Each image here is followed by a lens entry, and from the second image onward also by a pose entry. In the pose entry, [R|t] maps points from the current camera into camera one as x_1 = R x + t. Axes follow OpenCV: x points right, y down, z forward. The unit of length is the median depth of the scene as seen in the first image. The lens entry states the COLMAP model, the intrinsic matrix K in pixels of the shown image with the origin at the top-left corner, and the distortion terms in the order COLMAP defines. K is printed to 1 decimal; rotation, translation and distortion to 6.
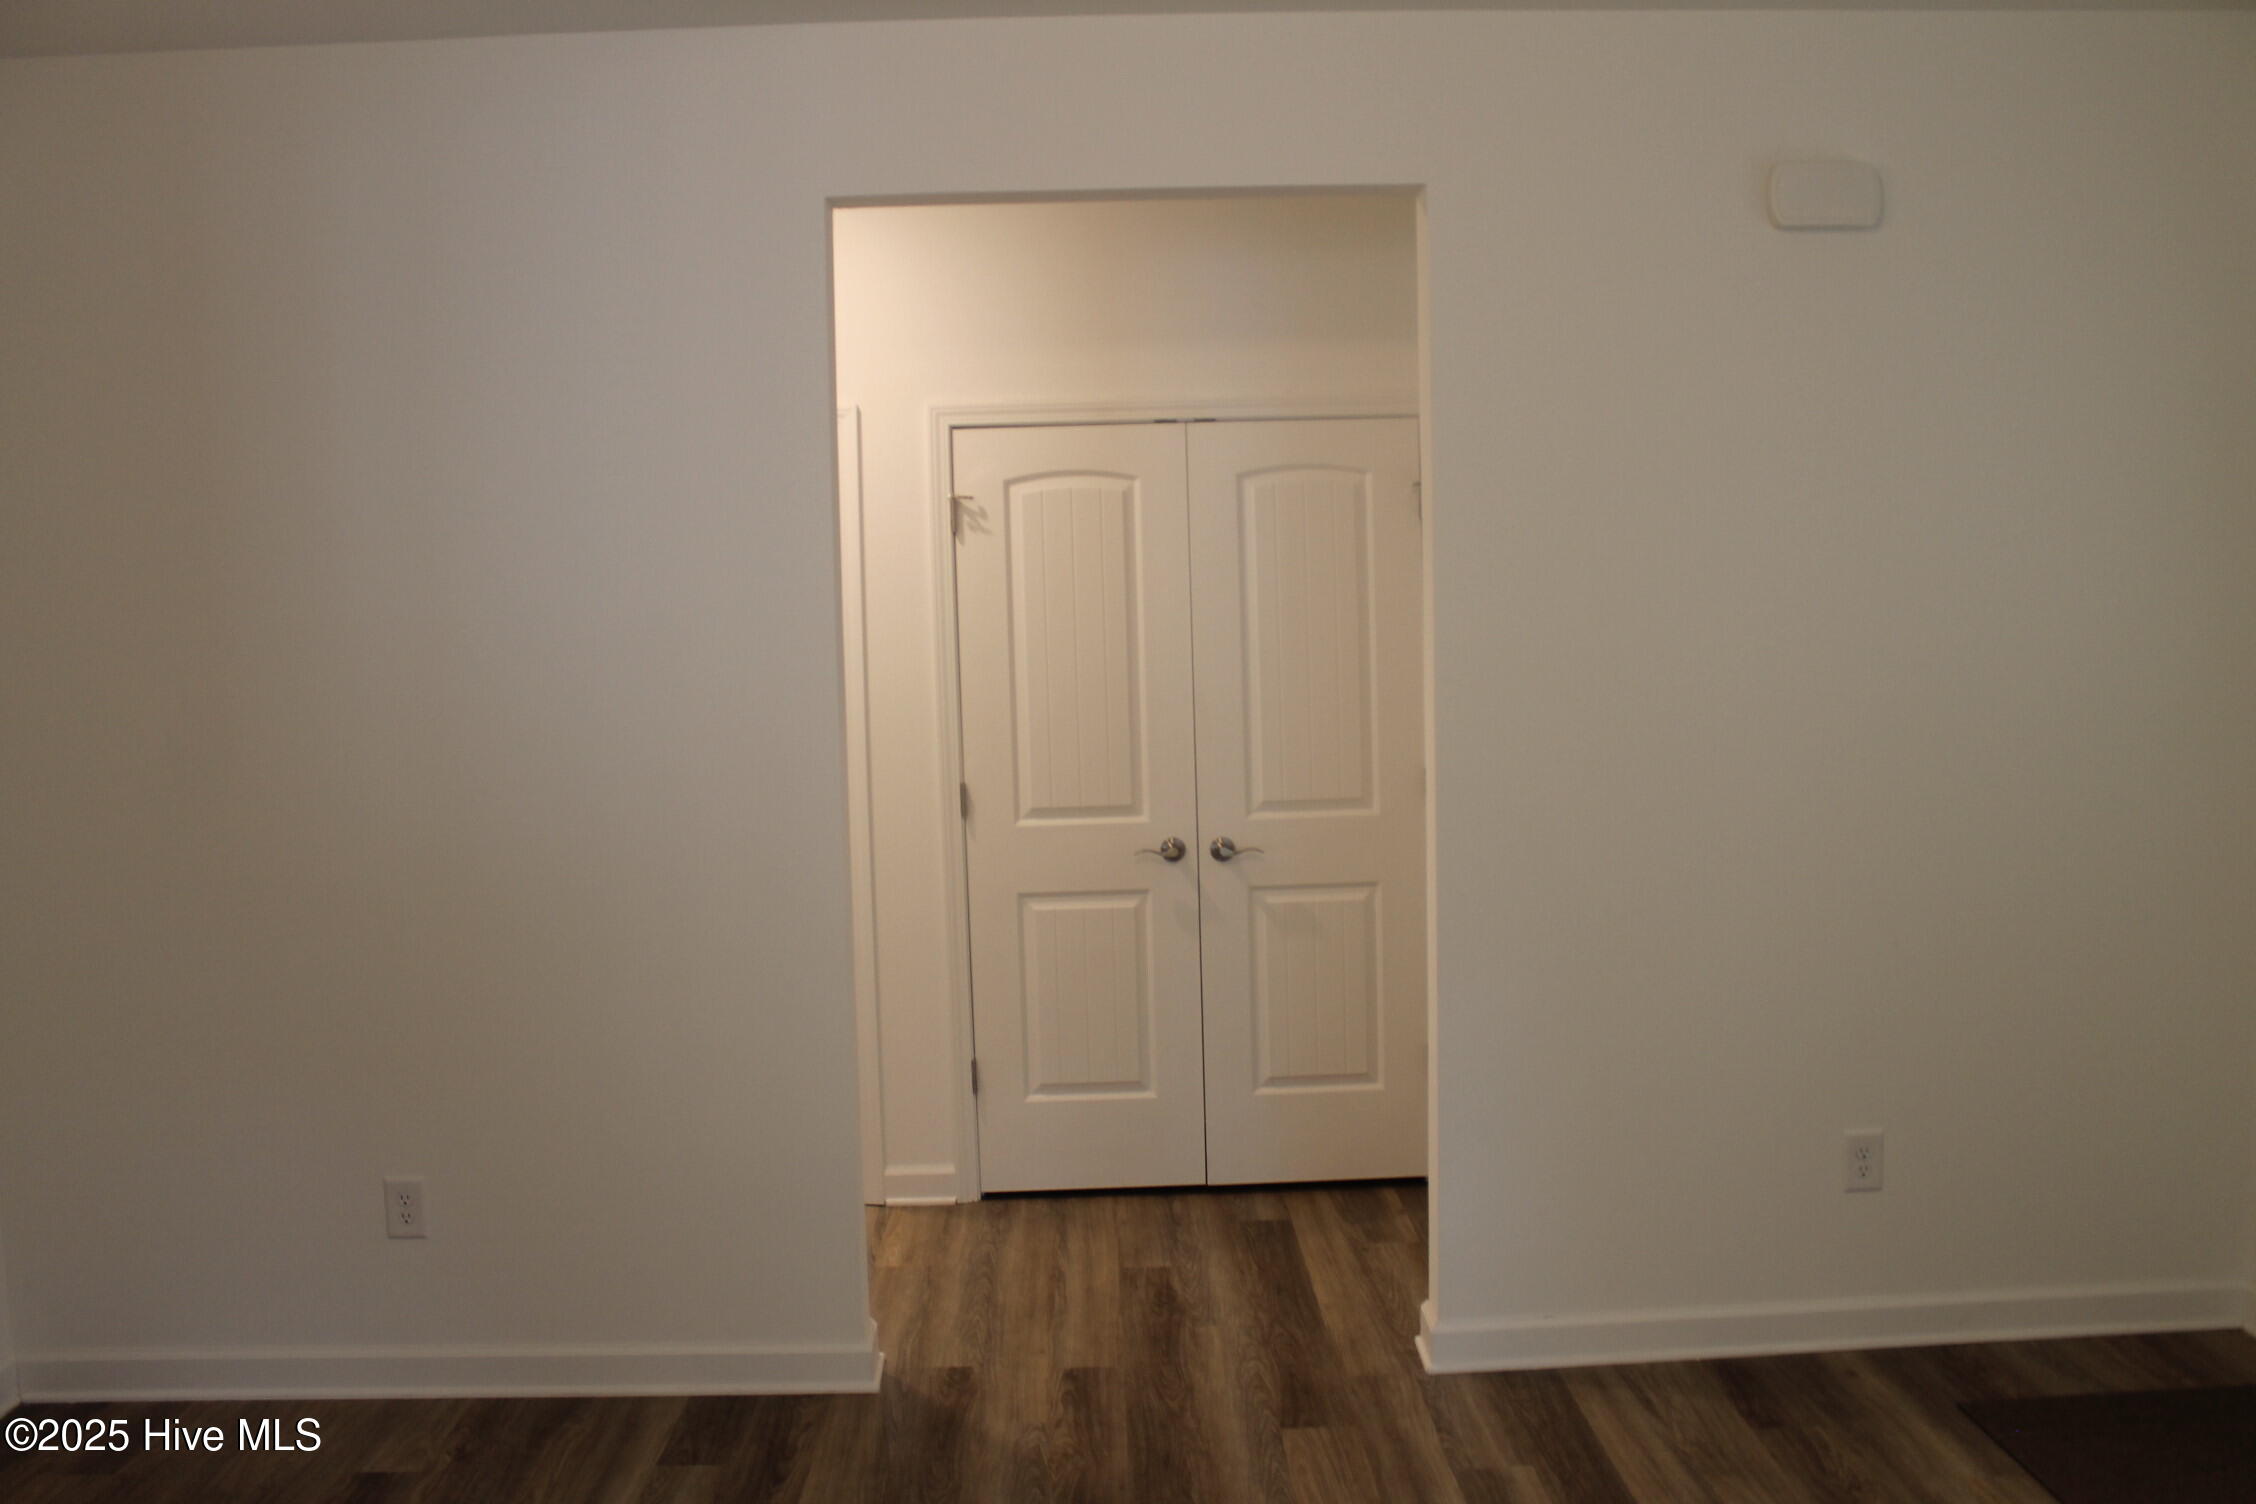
lens RADIAL K [[1916.0, 0, 1126.1], [0, 1916.0, 735.4], [0, 0, 1]] dist [-0.168859, 0.146884]
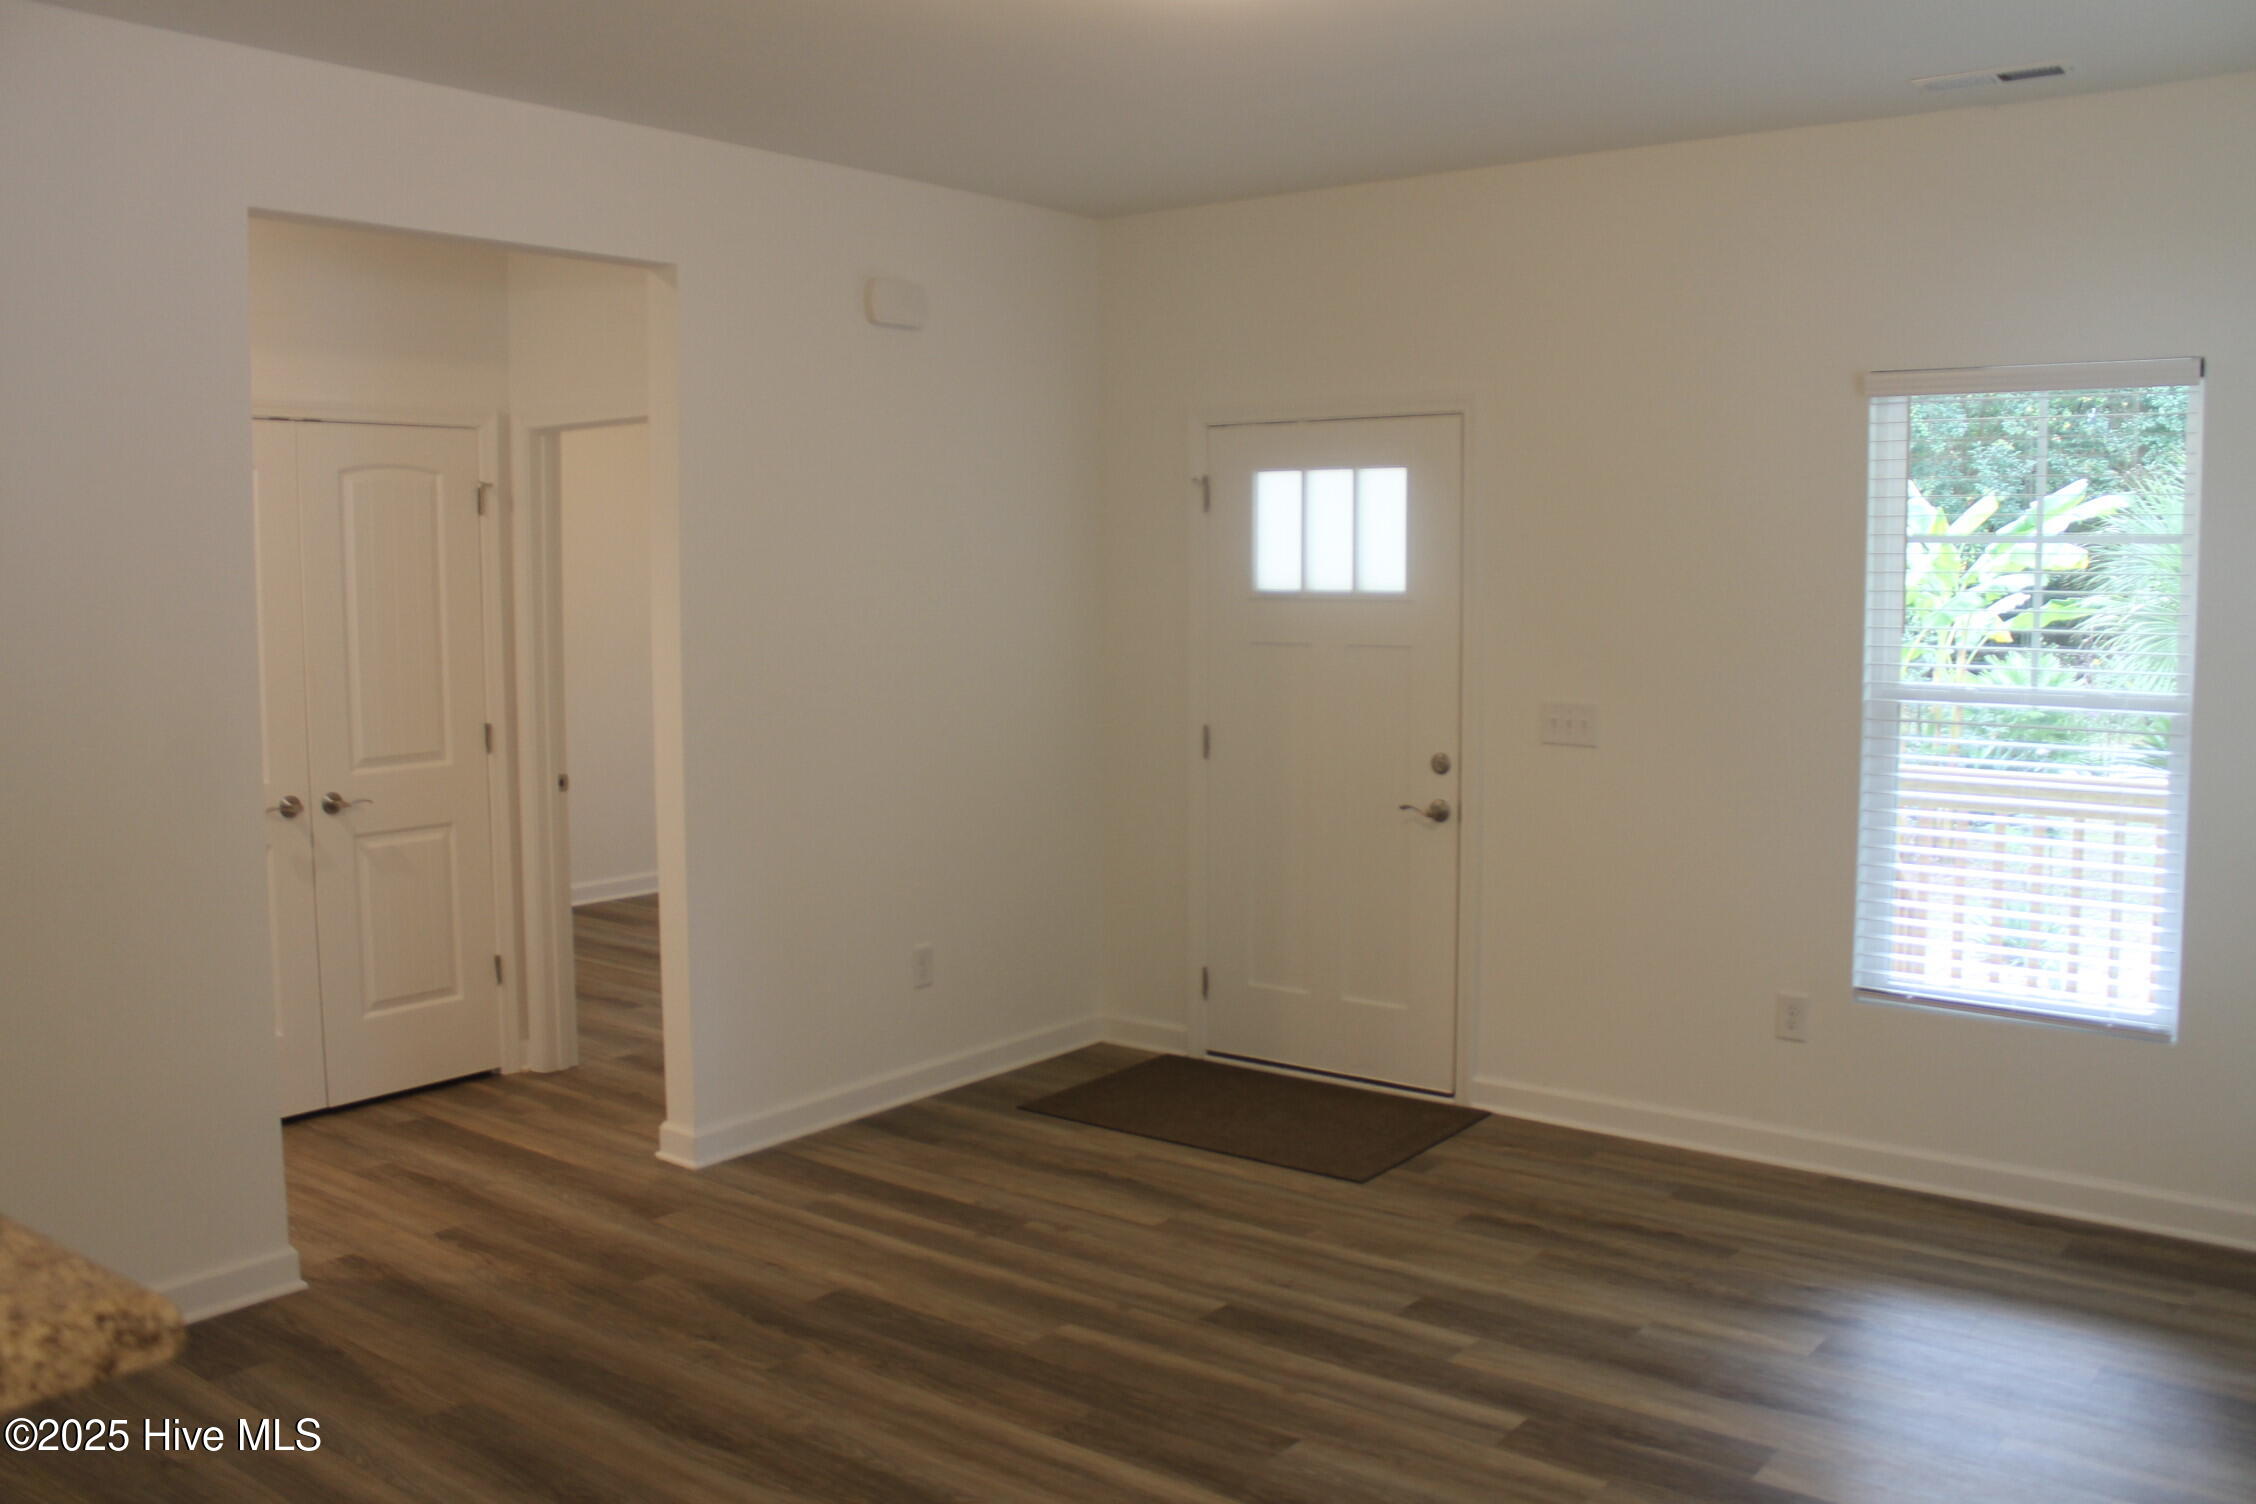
lens RADIAL K [[1916.0, 0, 1126.1], [0, 1916.0, 735.4], [0, 0, 1]] dist [-0.168859, 0.146884]
pose [[0.629252, -0.046269, 0.775823, -0.512489], [0.048327, 0.998624, 0.020360, 0.020261], [-0.775698, 0.024682, 0.630622, -0.054080]]
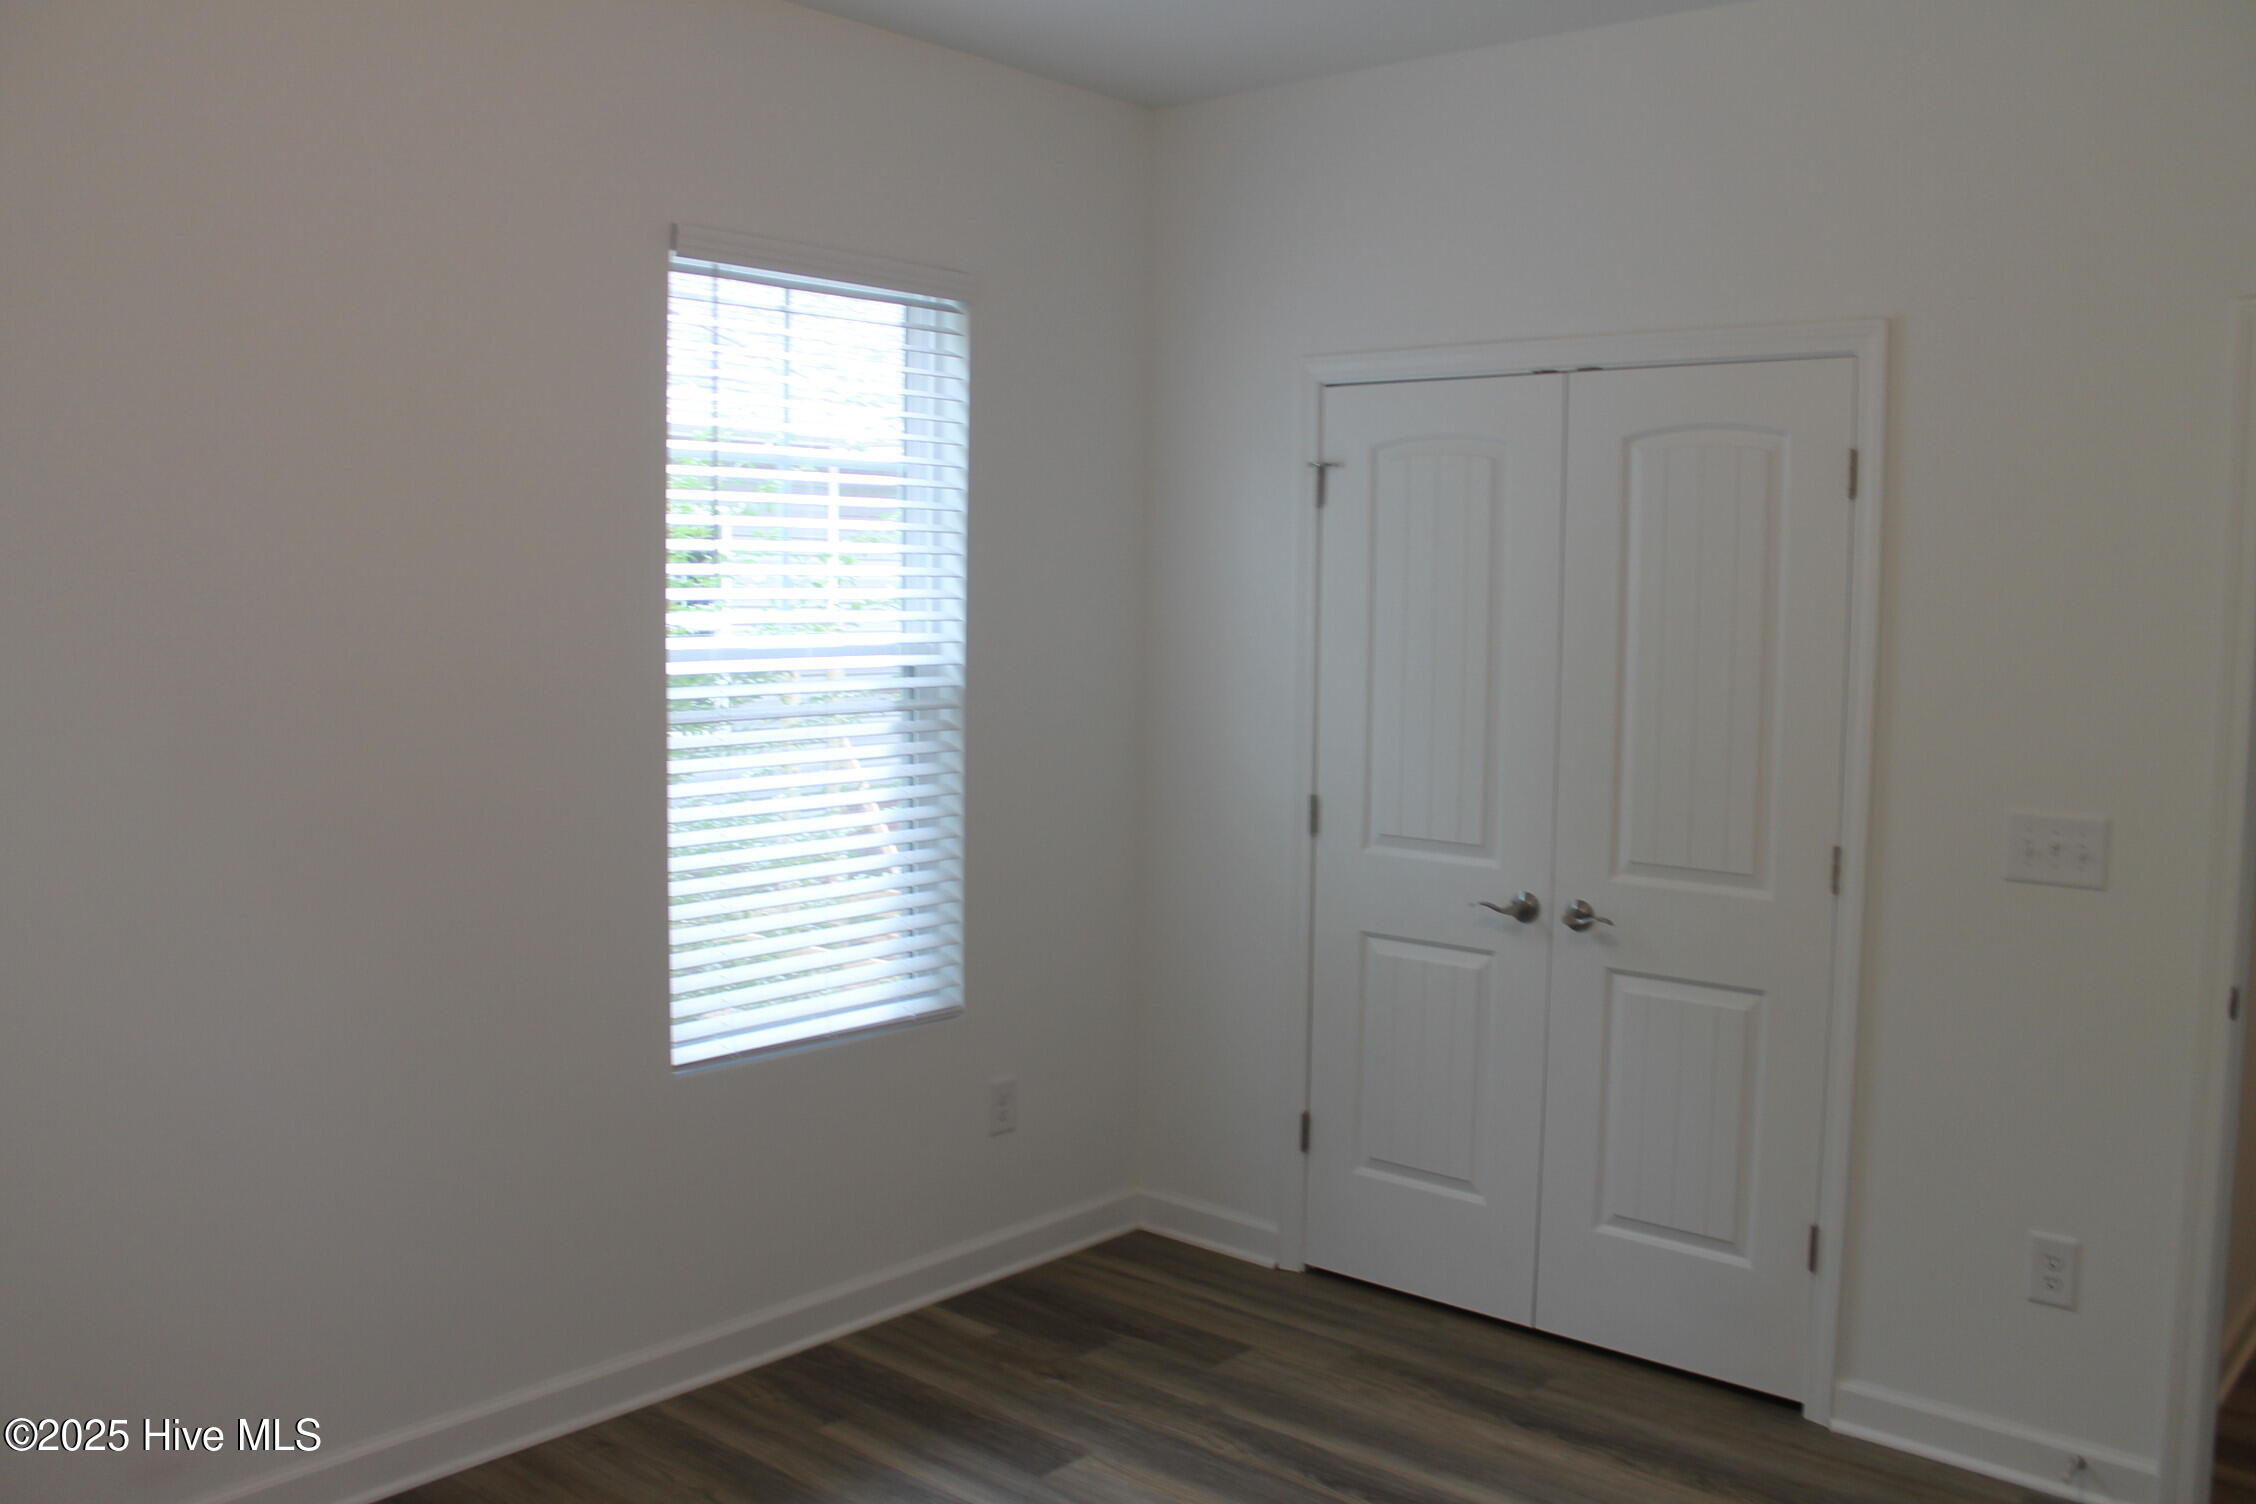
lens RADIAL K [[1916.0, 0, 1126.1], [0, 1916.0, 735.4], [0, 0, 1]] dist [-0.168859, 0.146884]
pose [[0.736999, 0.092838, -0.669488, 0.435011], [-0.089614, 0.995199, 0.039354, -0.028426], [0.669927, 0.030991, 0.741780, 0.300048]]
